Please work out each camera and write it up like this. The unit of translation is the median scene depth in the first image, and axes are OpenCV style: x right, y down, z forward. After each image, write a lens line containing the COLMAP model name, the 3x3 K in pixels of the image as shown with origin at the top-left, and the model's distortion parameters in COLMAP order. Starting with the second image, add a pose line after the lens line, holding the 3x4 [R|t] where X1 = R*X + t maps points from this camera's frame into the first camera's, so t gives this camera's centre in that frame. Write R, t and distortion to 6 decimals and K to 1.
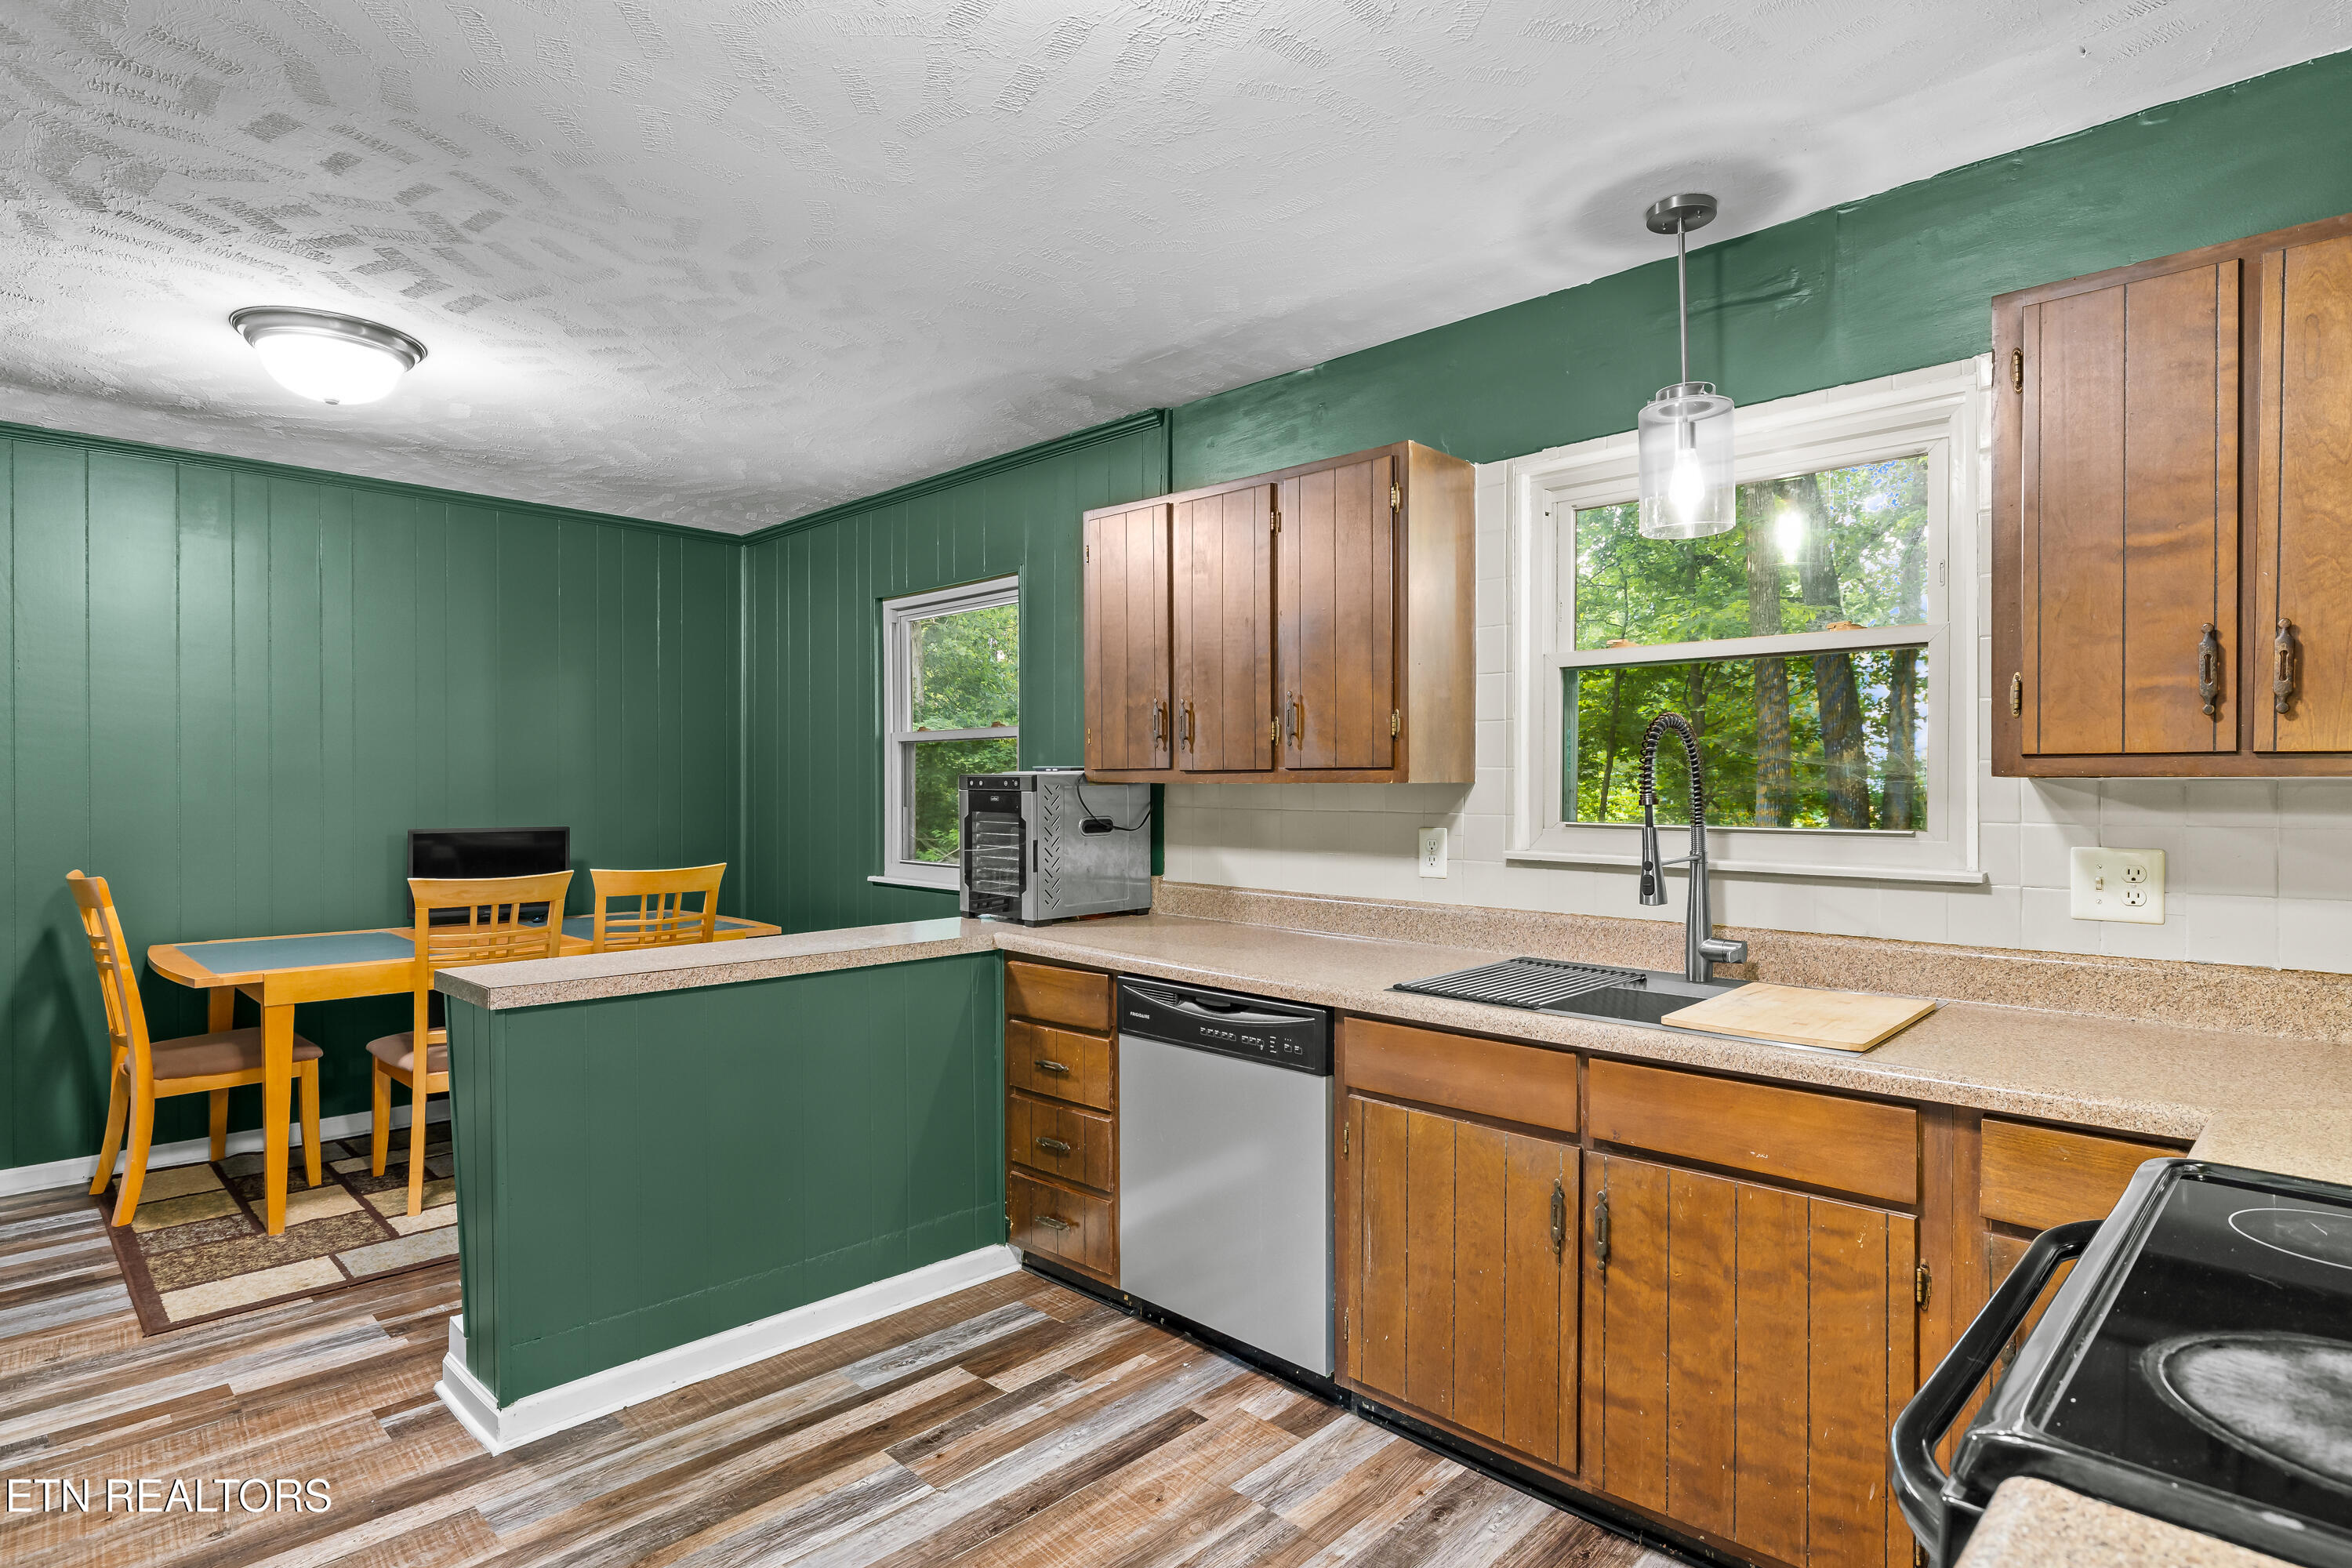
lens RADIAL K [[1212.1, 0, 1160.0], [0, 1212.1, 781.3], [0, 0, 1]] dist [0.003987, 0.000740]
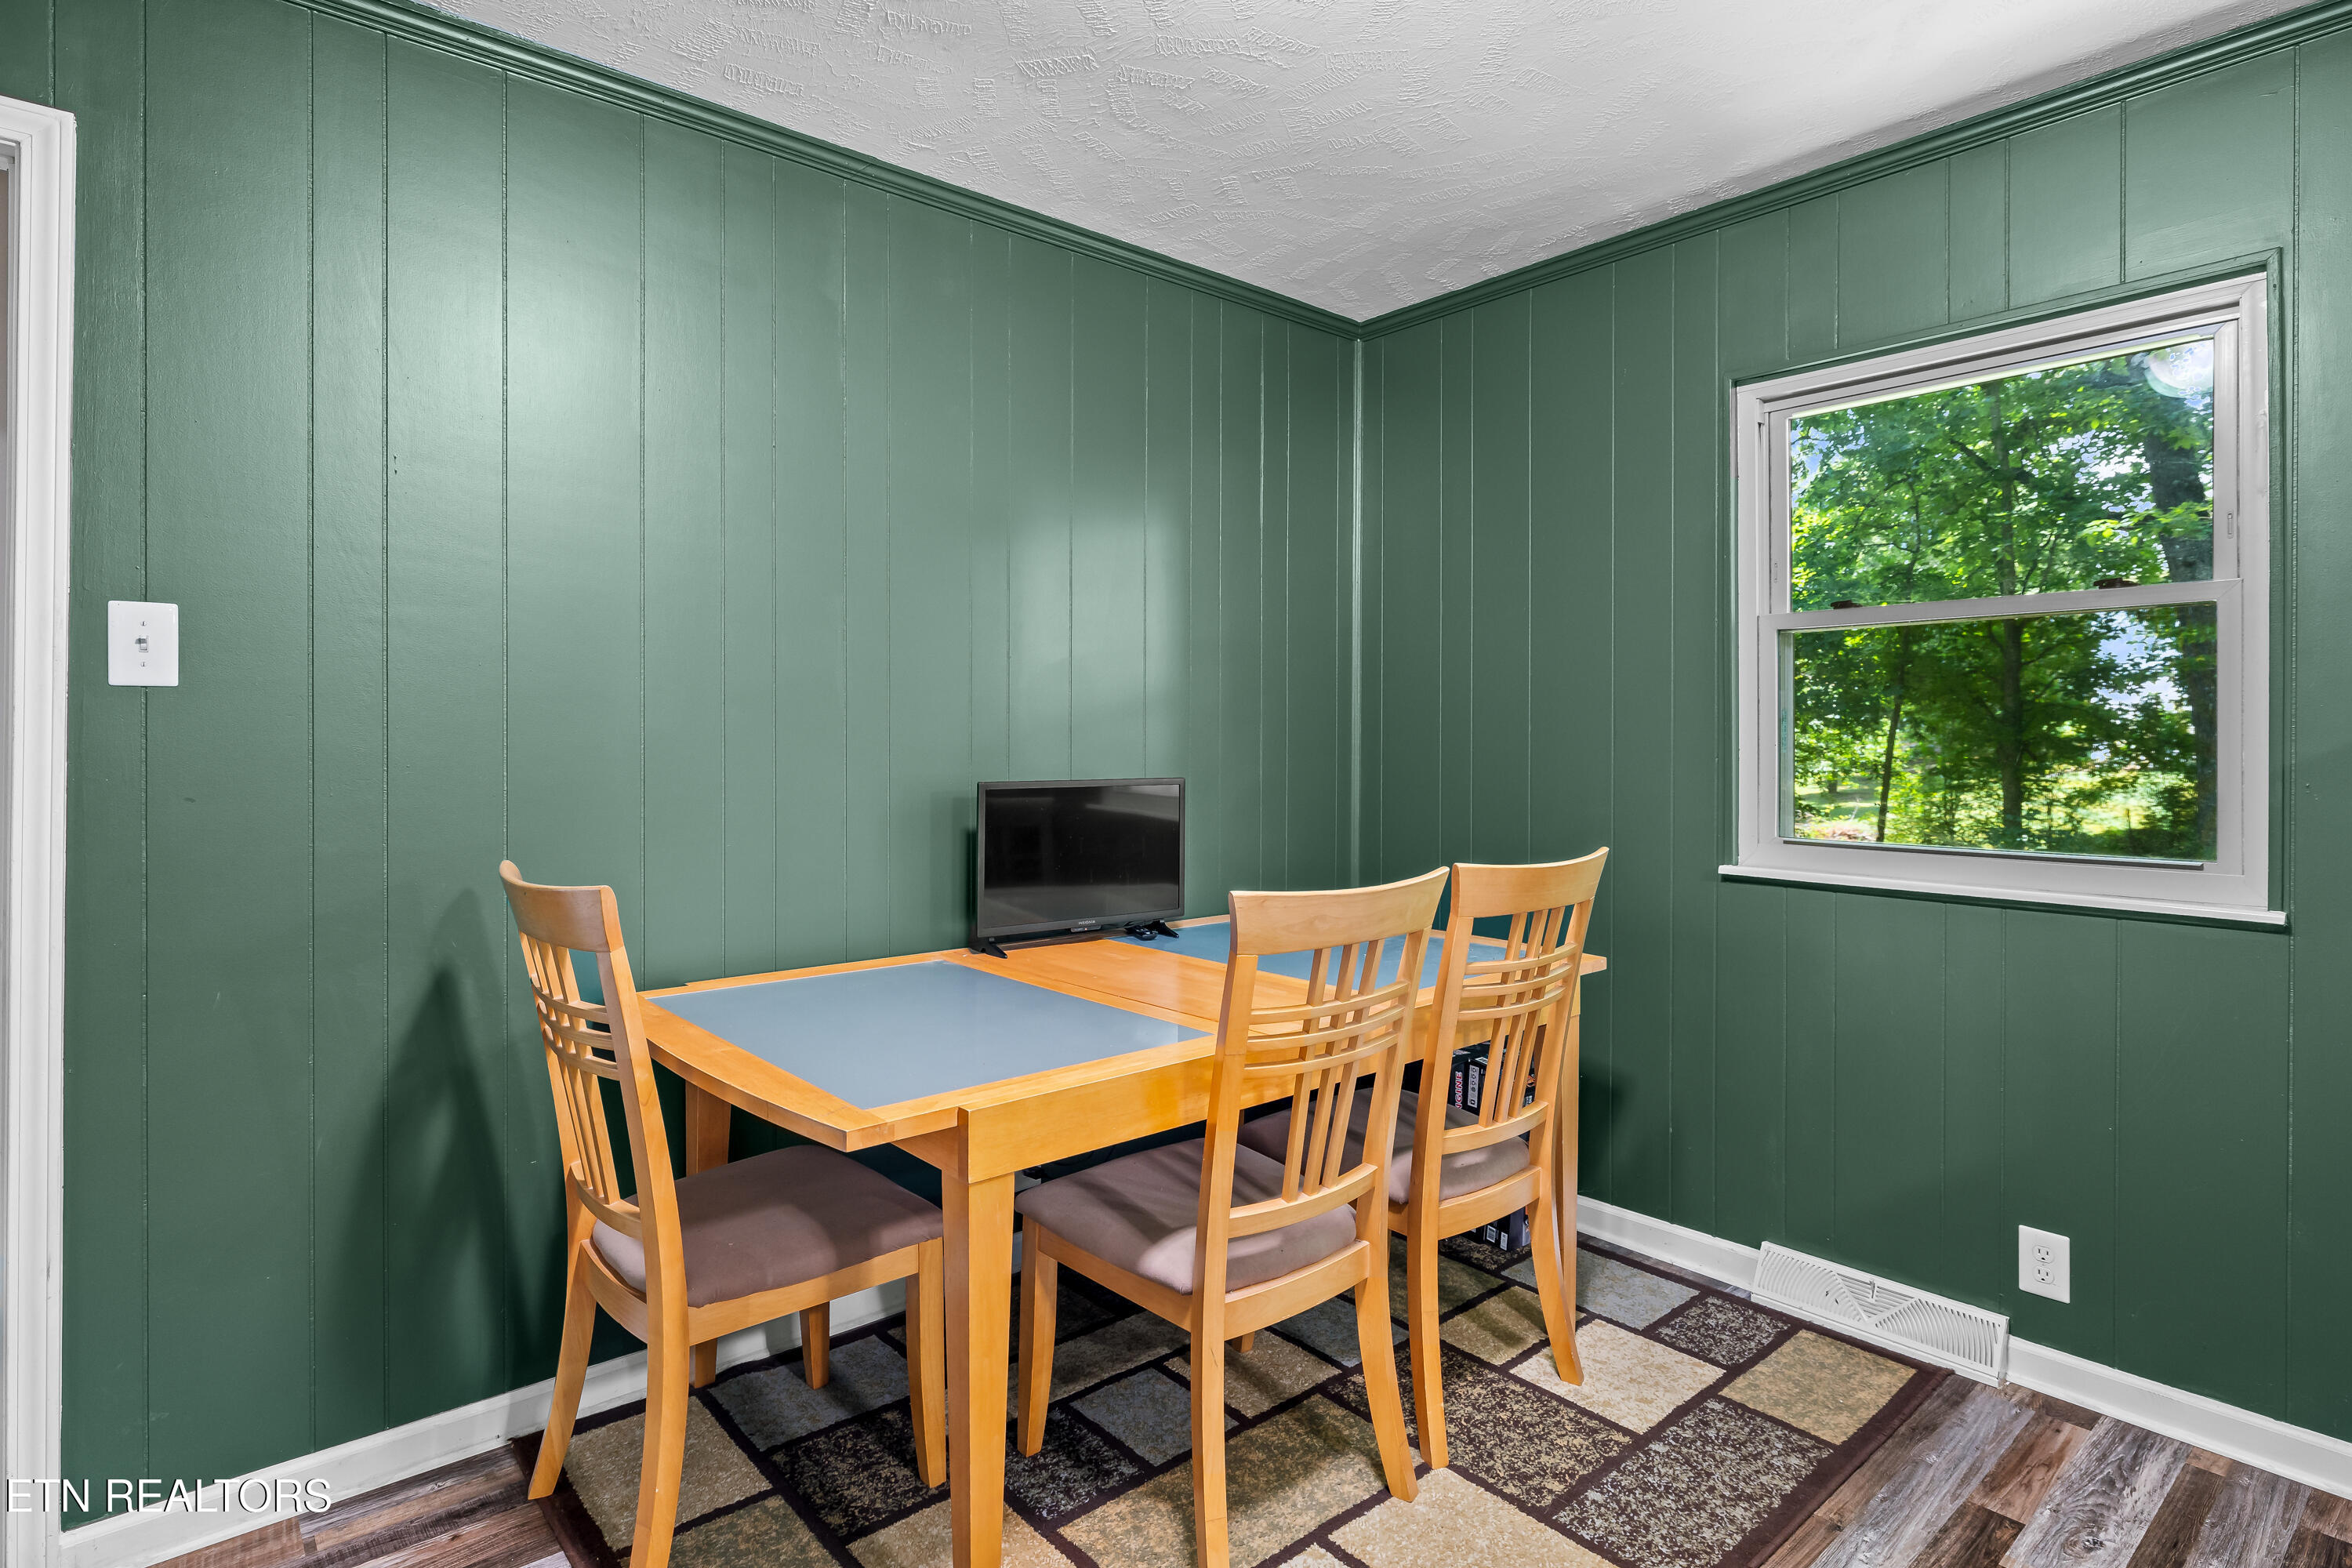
lens RADIAL K [[1212.1, 0, 1151.0], [0, 1212.1, 730.4], [0, 0, 1]] dist [0.003987, 0.000740]
pose [[0.996698, -0.002571, -0.081156, -0.607785], [0.001990, 0.999972, -0.007229, 0.023734], [0.081172, 0.007044, 0.996675, 0.539545]]
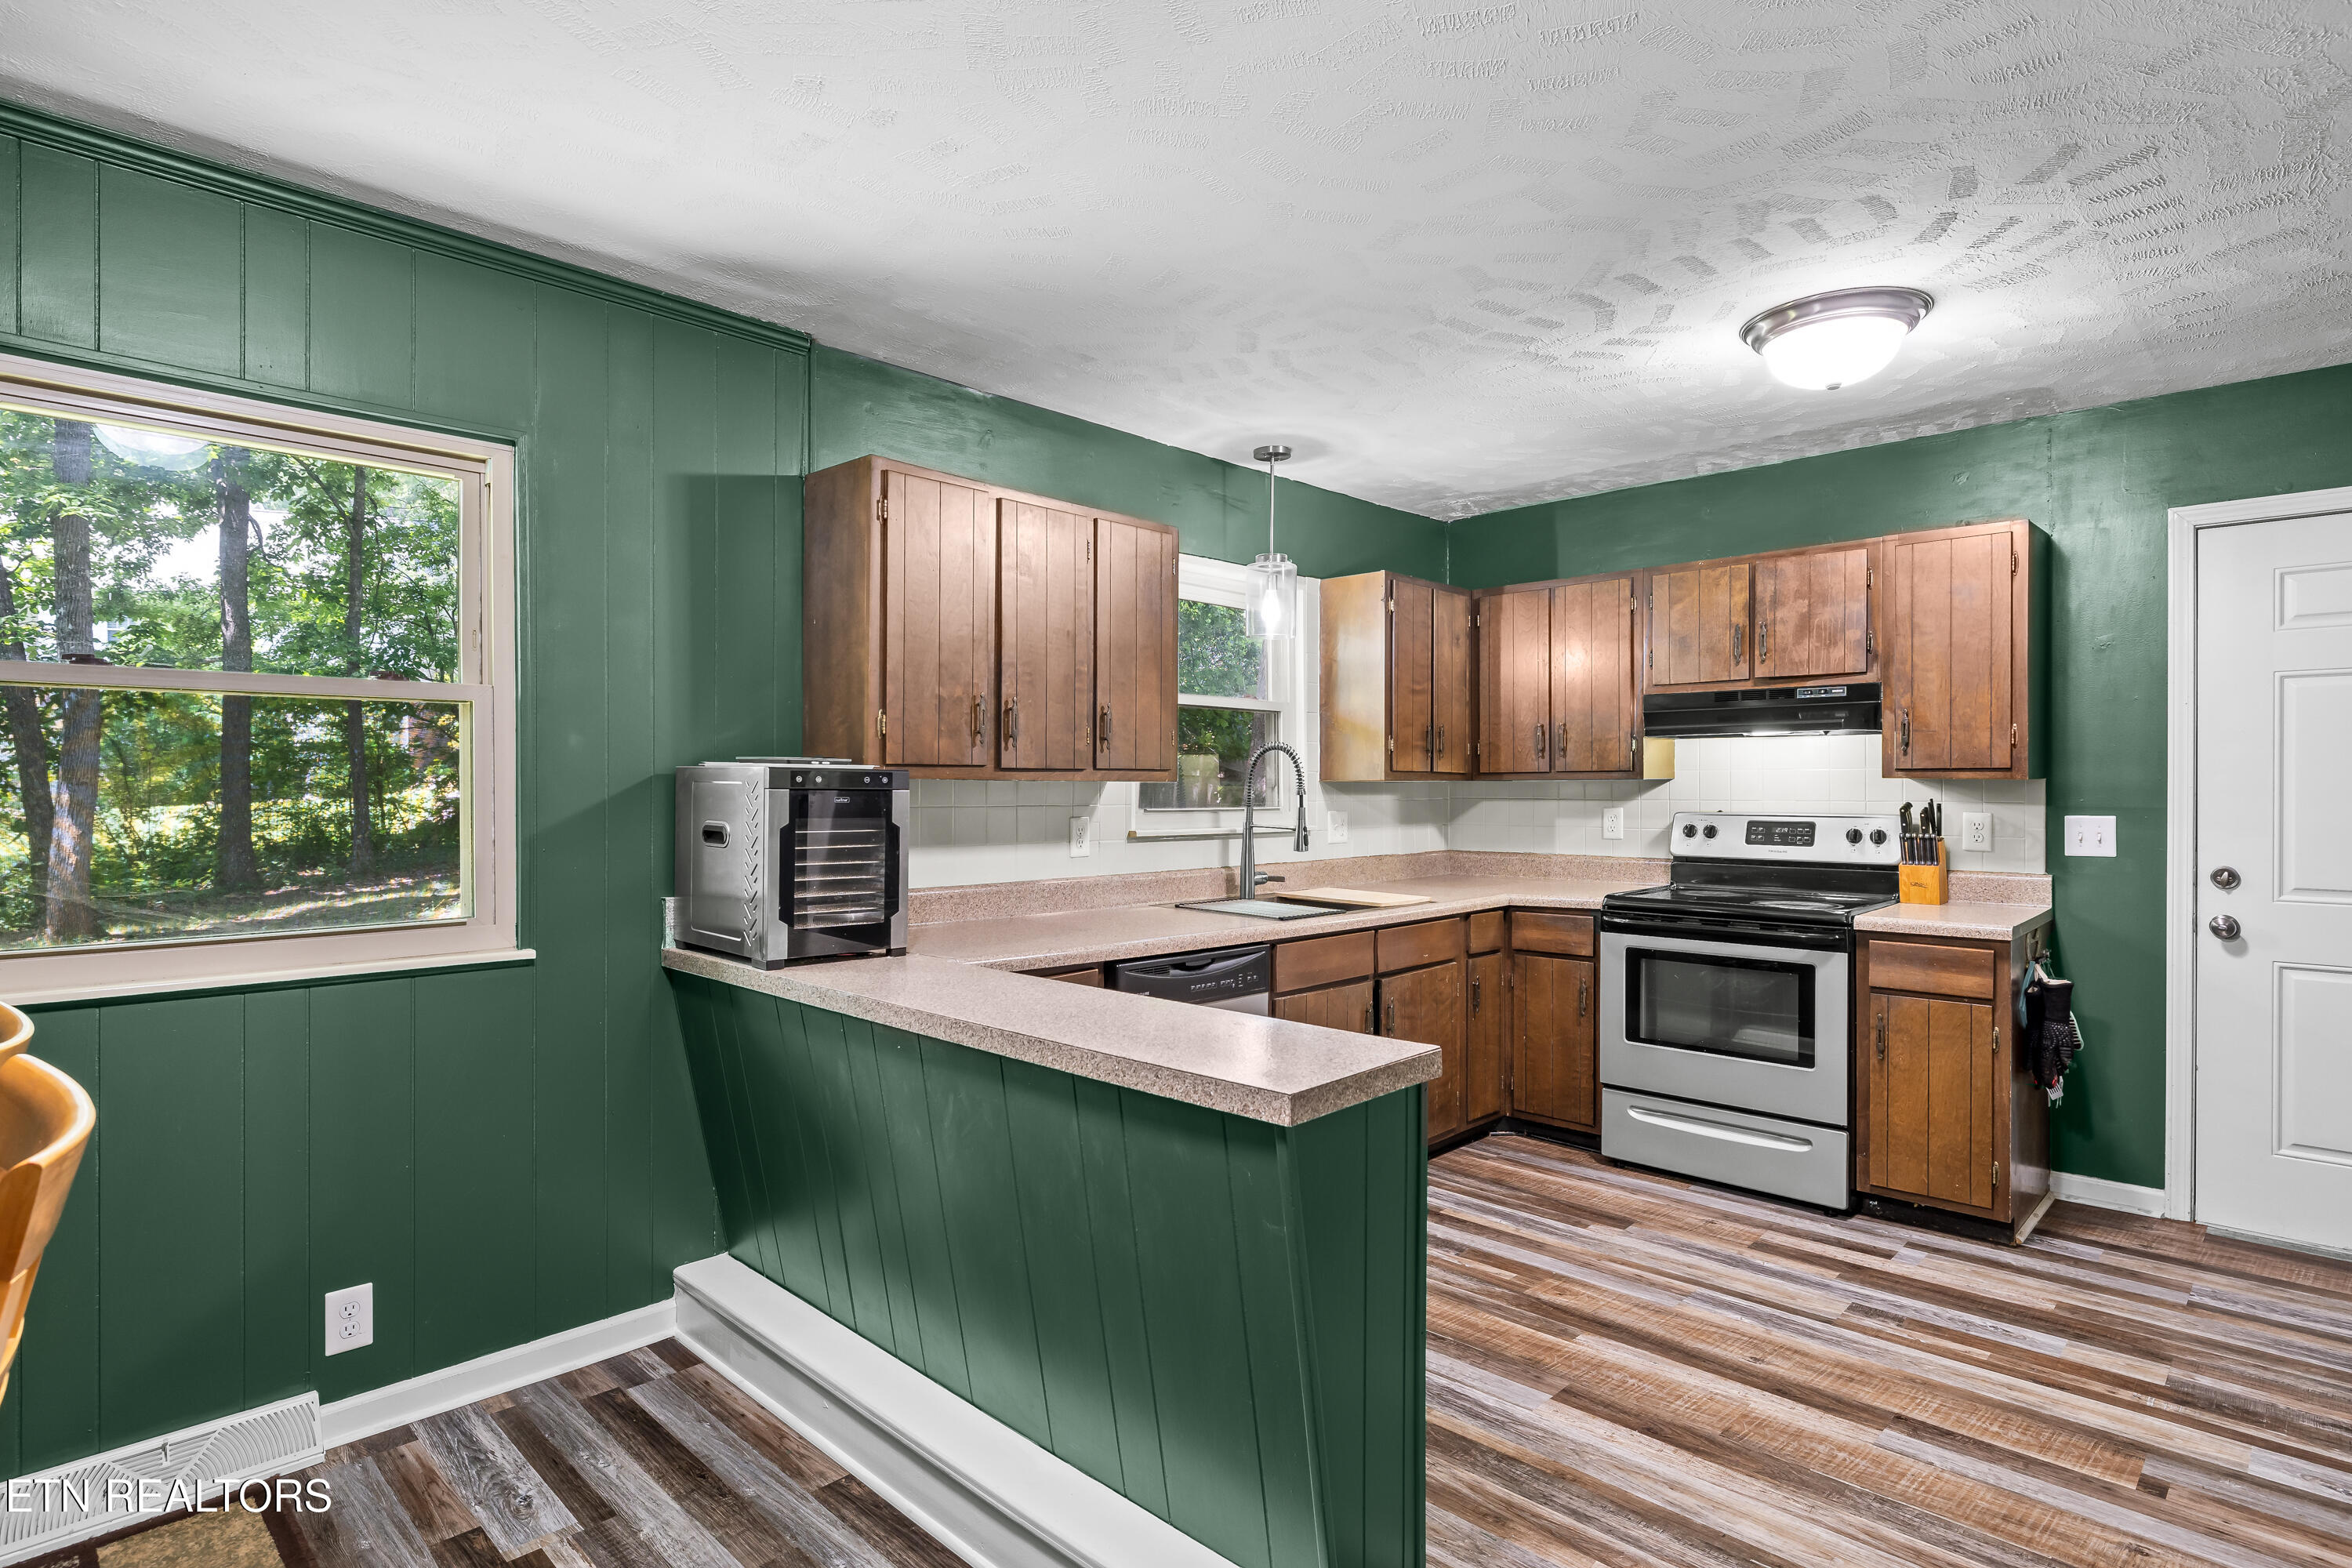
lens RADIAL K [[1212.1, 0, 1158.3], [0, 1212.1, 794.4], [0, 0, 1]] dist [0.003987, 0.000740]
pose [[-0.008192, -0.006374, 0.999946, -0.894105], [-0.000358, 0.999980, 0.006372, 0.005614], [-0.999966, -0.000305, -0.008194, 0.807111]]
